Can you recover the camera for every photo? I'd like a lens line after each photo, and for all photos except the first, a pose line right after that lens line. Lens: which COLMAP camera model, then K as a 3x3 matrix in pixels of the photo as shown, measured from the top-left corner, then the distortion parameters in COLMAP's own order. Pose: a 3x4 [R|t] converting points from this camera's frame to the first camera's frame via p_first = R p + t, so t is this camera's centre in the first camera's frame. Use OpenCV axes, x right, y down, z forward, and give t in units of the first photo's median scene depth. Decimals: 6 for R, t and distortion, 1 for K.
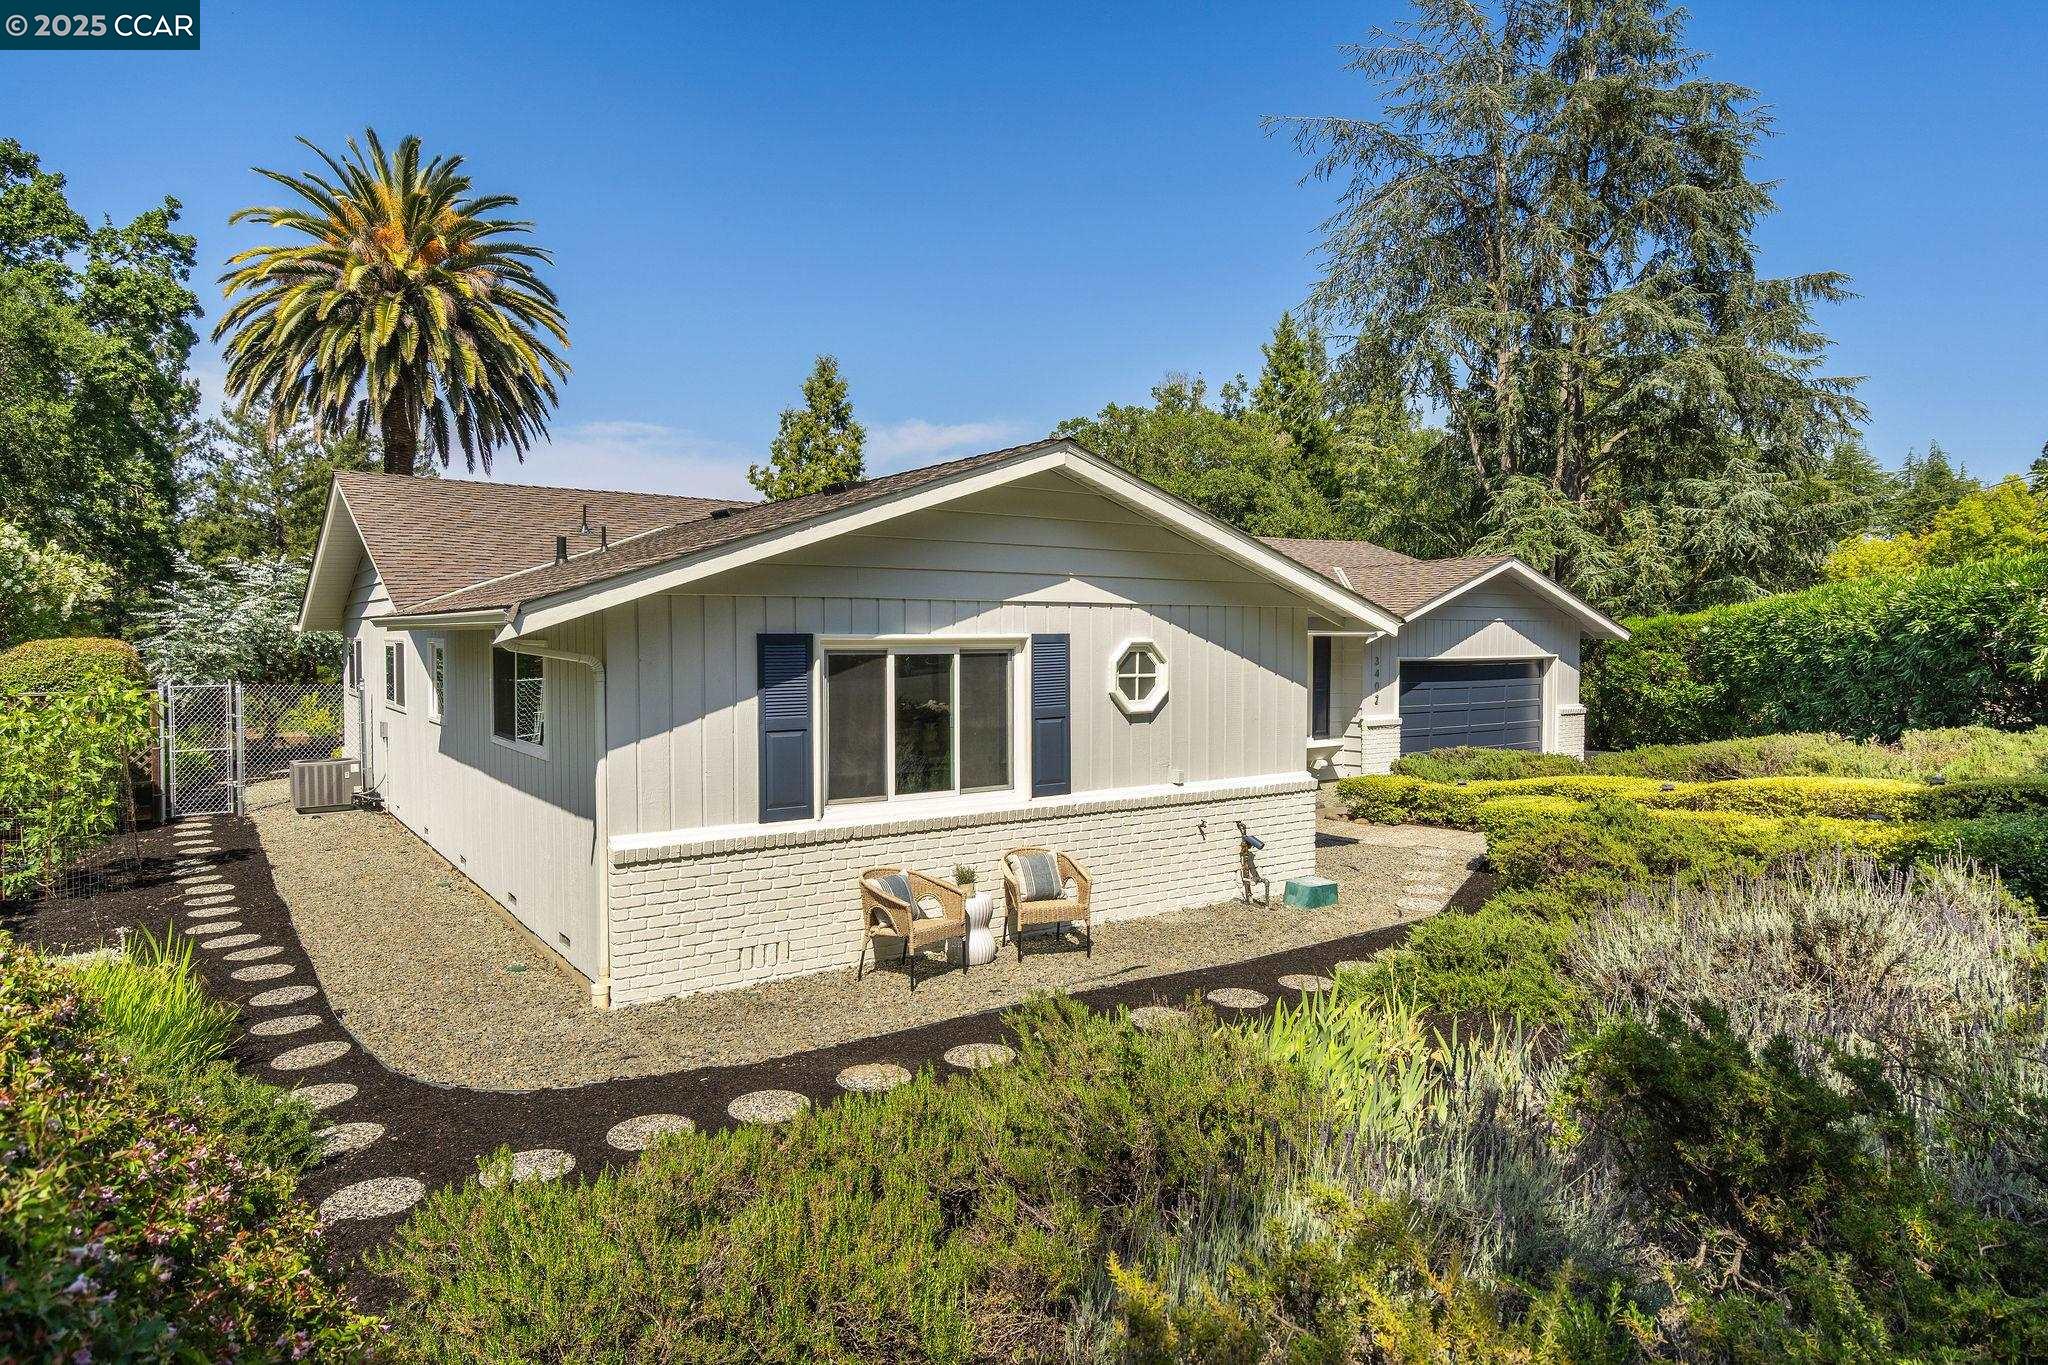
lens RADIAL K [[1180.1, 0, 1024.0], [0, 1180.1, 682.5], [0, 0, 1]] dist [-0.000497, -0.000213]
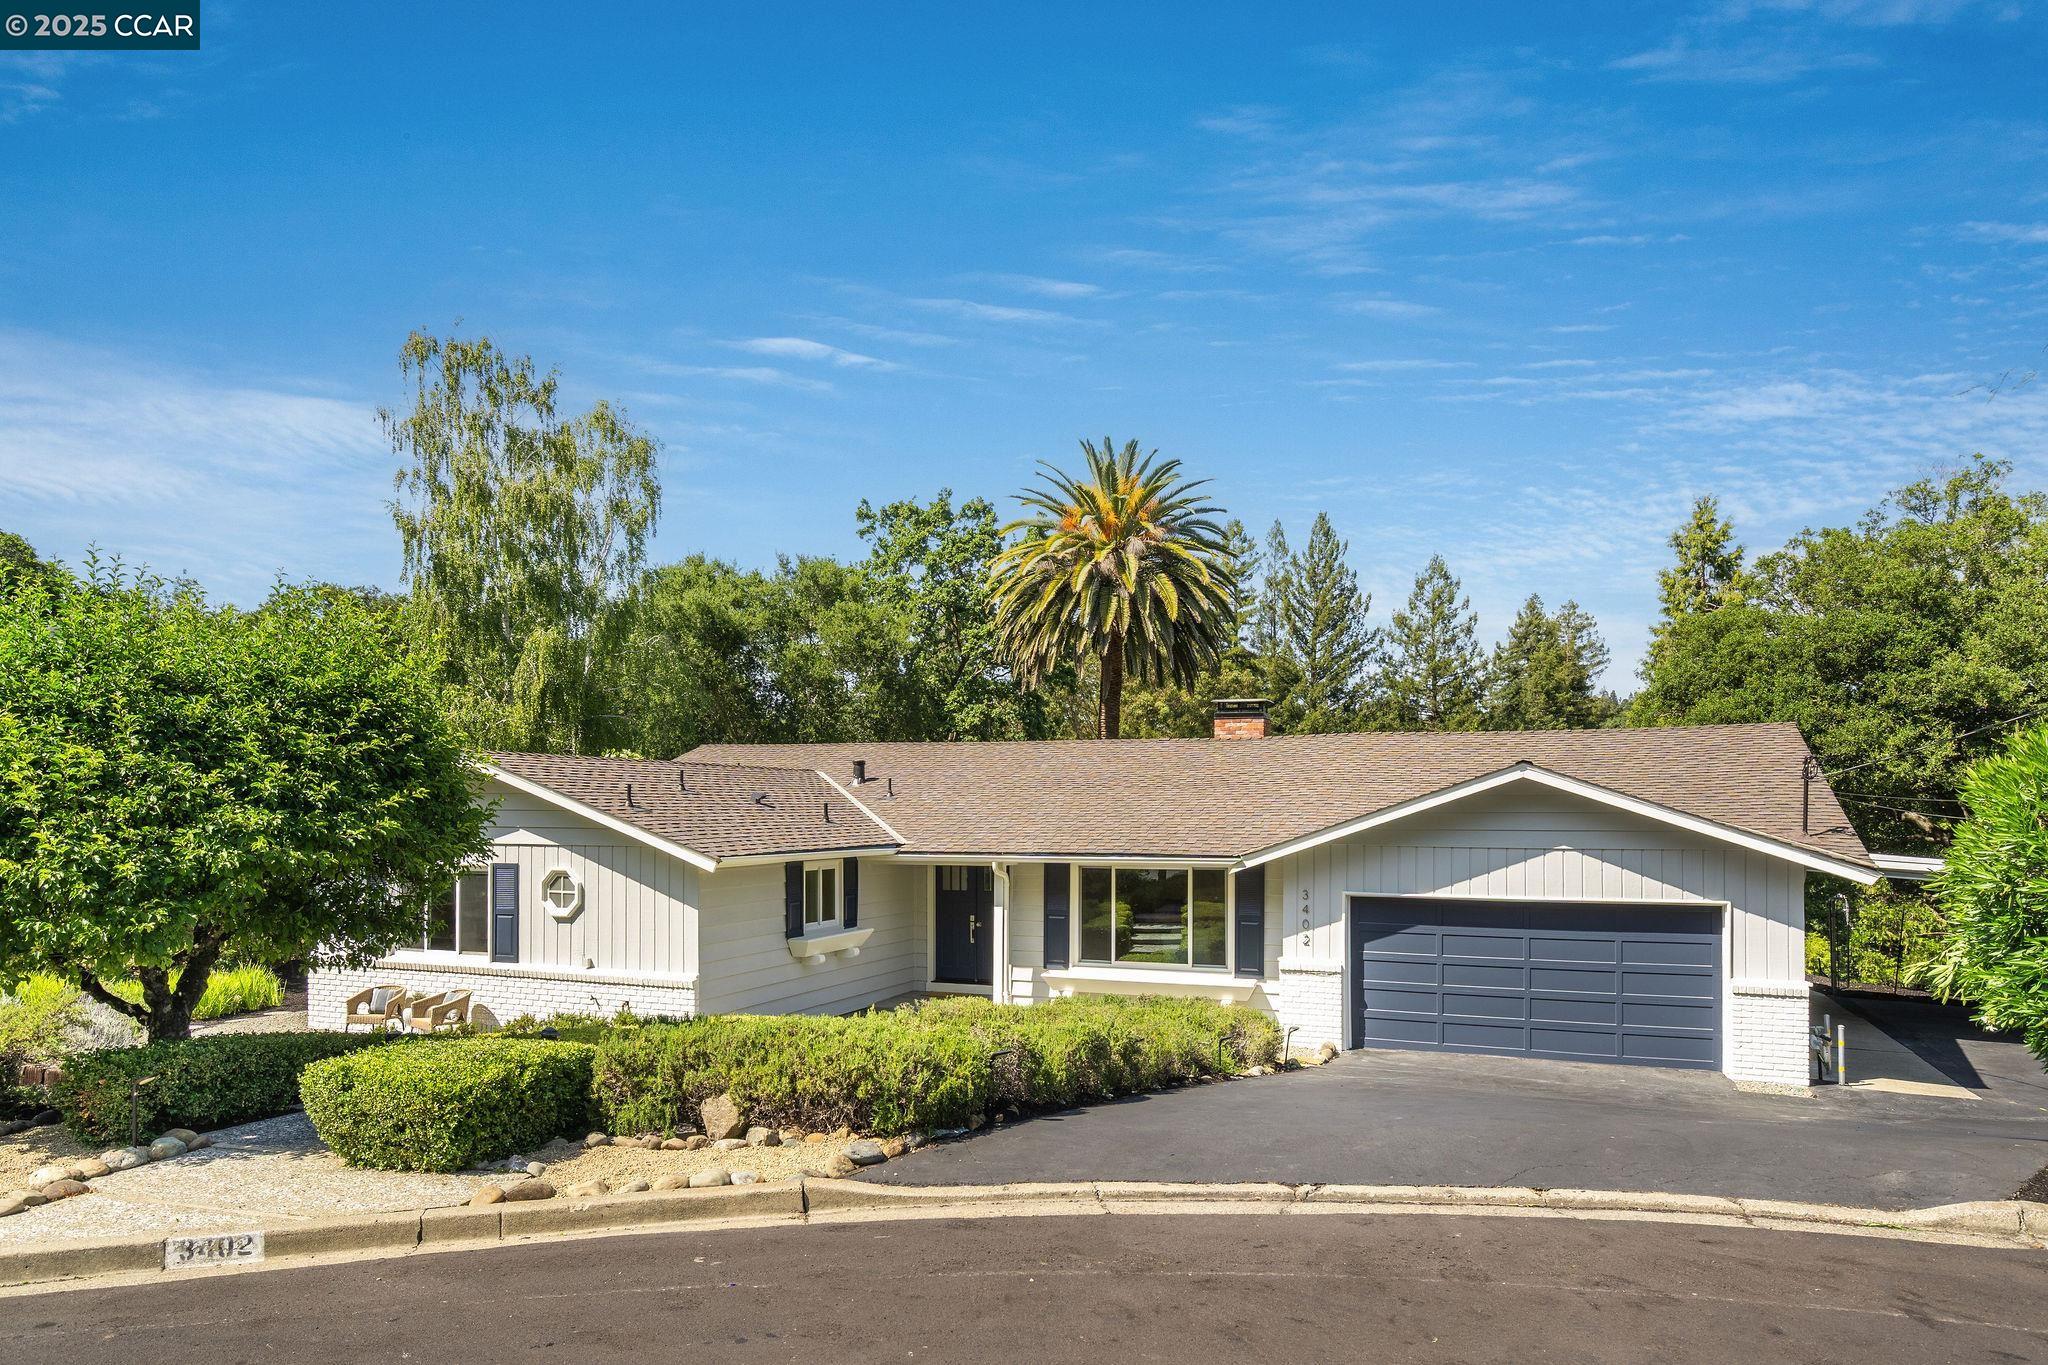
lens RADIAL K [[1318.2, 0, 1024.0], [0, 1318.2, 682.5], [0, 0, 1]] dist [0.001129, 0.000239]
pose [[0.520488, -0.081831, -0.849939, 0.976430], [-0.034821, 0.992535, -0.116884, -0.049664], [0.853159, 0.090433, 0.513753, 0.311703]]
